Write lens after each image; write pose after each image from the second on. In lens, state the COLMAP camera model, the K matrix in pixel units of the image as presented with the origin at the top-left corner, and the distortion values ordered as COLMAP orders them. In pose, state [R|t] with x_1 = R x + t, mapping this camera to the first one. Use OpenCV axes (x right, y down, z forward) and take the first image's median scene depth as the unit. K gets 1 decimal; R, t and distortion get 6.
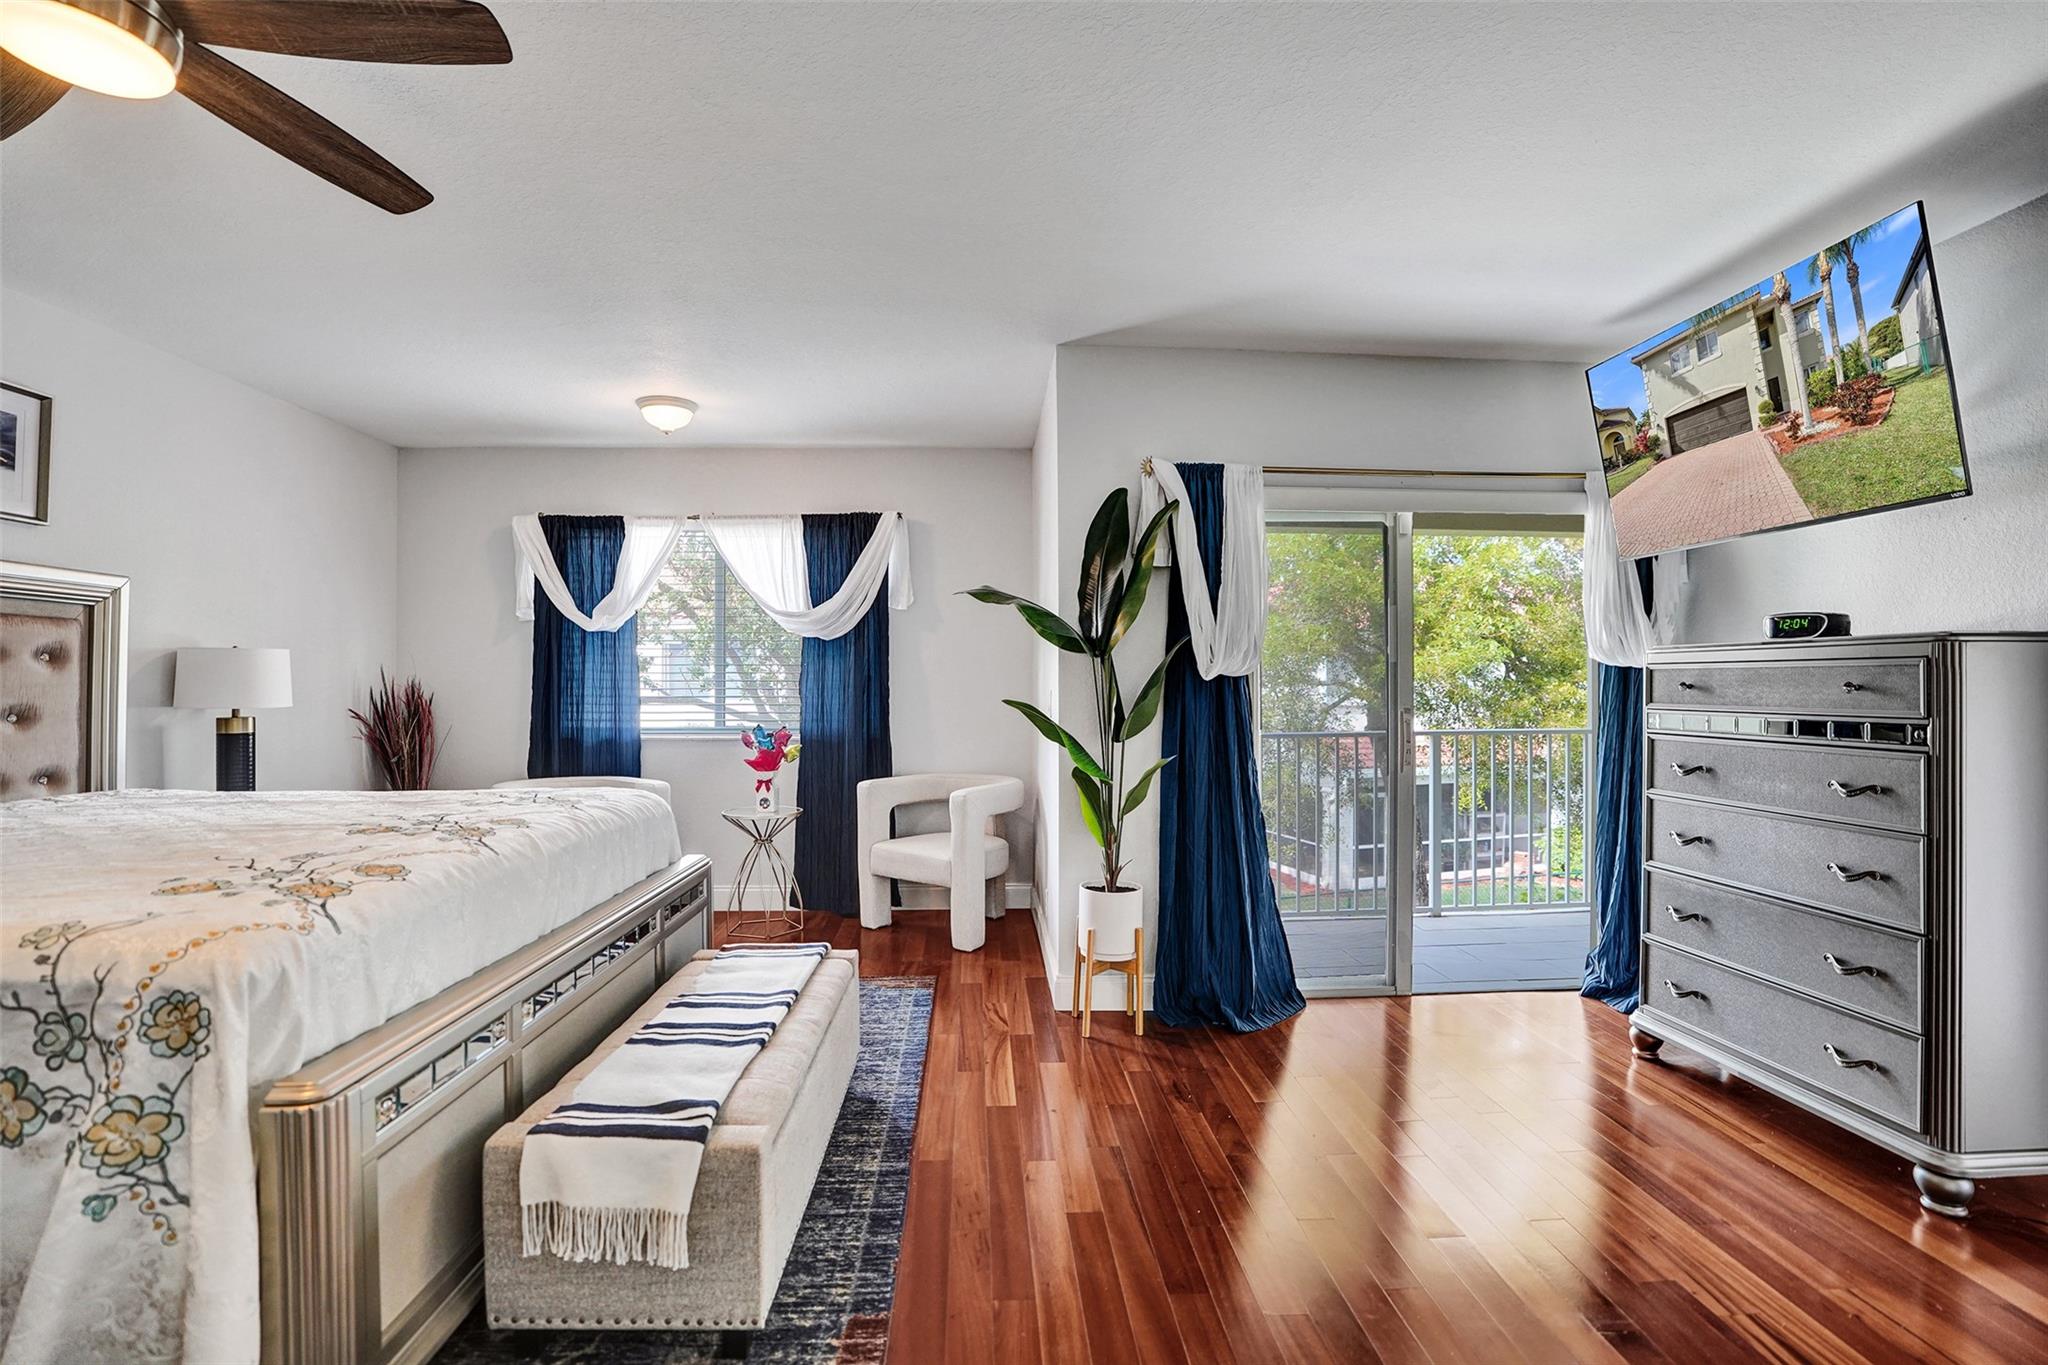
lens RADIAL K [[957.2, 0, 990.3], [0, 957.2, 693.3], [0, 0, 1]] dist [-0.030384, 0.001215]
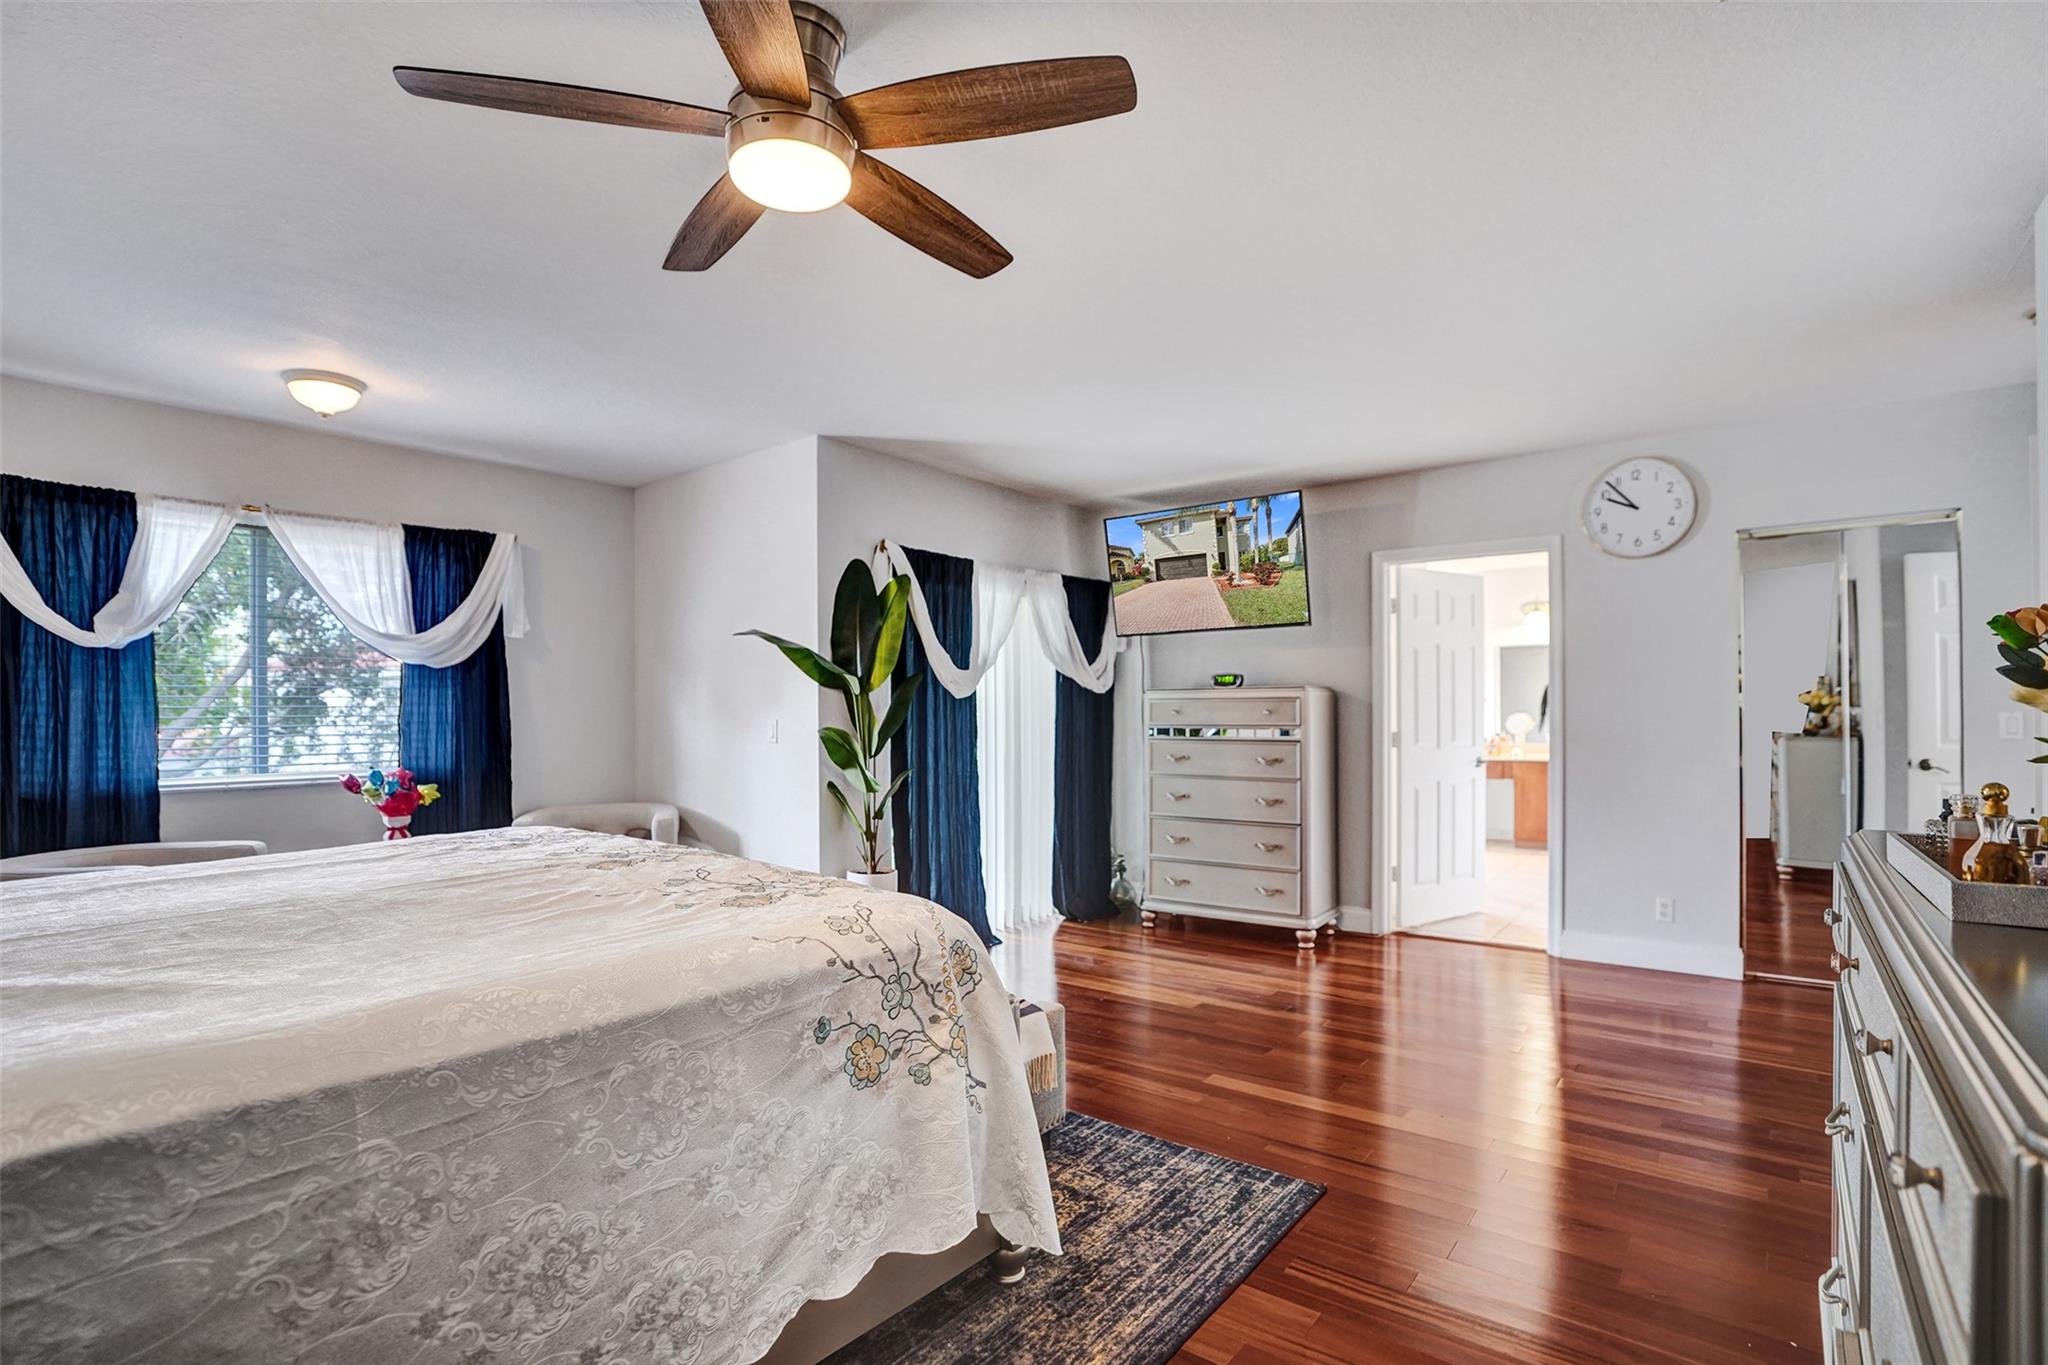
lens RADIAL K [[979.2, 0, 1020.5], [0, 979.2, 758.1], [0, 0, 1]] dist [-0.071805, 0.026194]
pose [[0.648693, -0.040315, 0.759981, -0.790685], [0.013577, 0.999050, 0.041408, -0.001004], [-0.760929, -0.016542, 0.648624, 0.004868]]
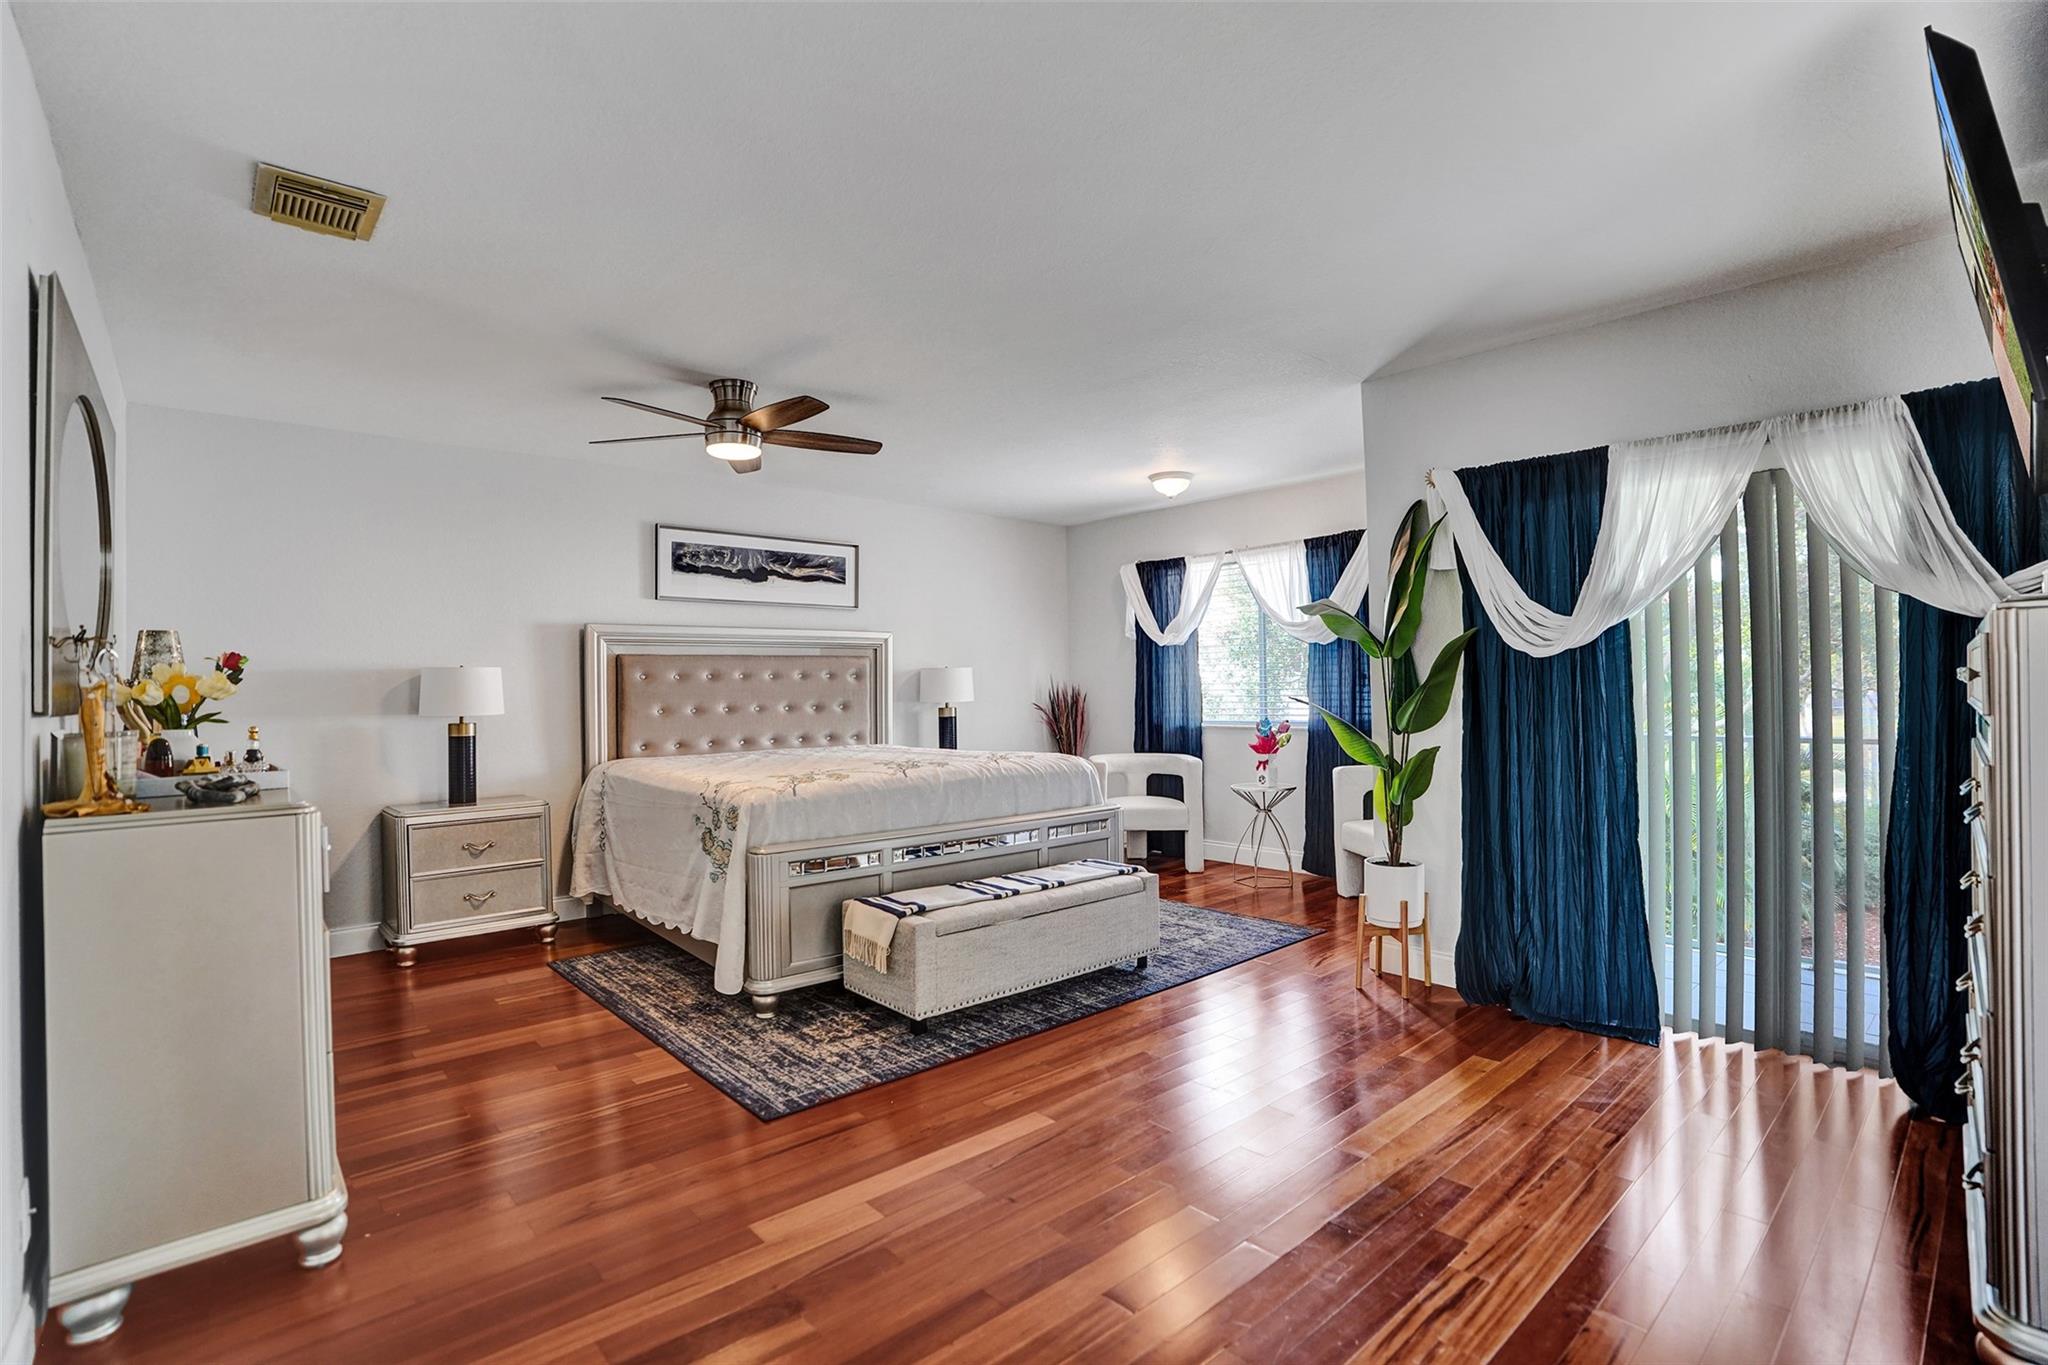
lens RADIAL K [[976.0, 0, 1007.3], [0, 976.0, 701.1], [0, 0, 1]] dist [-0.080871, 0.028825]
pose [[0.619783, -0.001006, -0.784773, 0.806412], [0.008675, 0.999947, 0.005570, 0.006029], [0.784726, -0.010261, 0.619758, -0.044143]]
